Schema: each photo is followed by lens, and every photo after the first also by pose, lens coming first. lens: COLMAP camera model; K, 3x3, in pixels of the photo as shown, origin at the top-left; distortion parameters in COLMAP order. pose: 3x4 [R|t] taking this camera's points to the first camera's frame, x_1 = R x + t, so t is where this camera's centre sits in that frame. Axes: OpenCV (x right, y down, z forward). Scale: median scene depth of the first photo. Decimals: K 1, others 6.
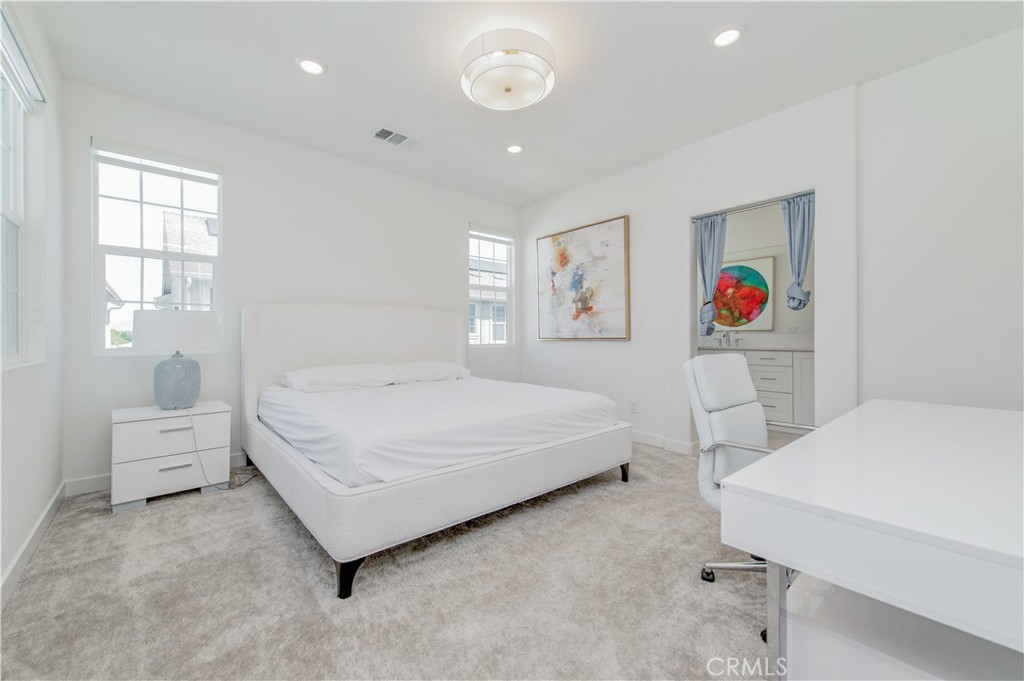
lens RADIAL K [[404.1, 0, 508.4], [0, 404.1, 329.1], [0, 0, 1]] dist [-0.000034, -0.000072]
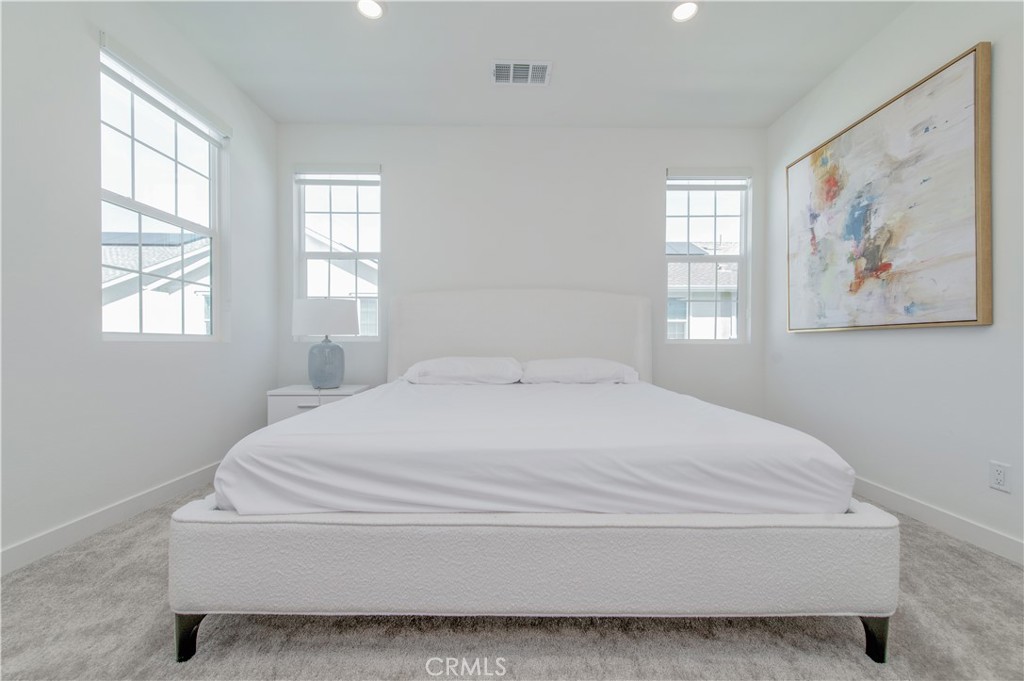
lens RADIAL K [[404.1, 0, 515.3], [0, 404.1, 339.0], [0, 0, 1]] dist [0.014563, -0.004904]
pose [[0.757214, 0.000228, -0.653166, 0.183221], [0.006439, 0.999949, 0.007813, 0.033092], [0.653135, -0.010121, 0.757174, 0.298297]]
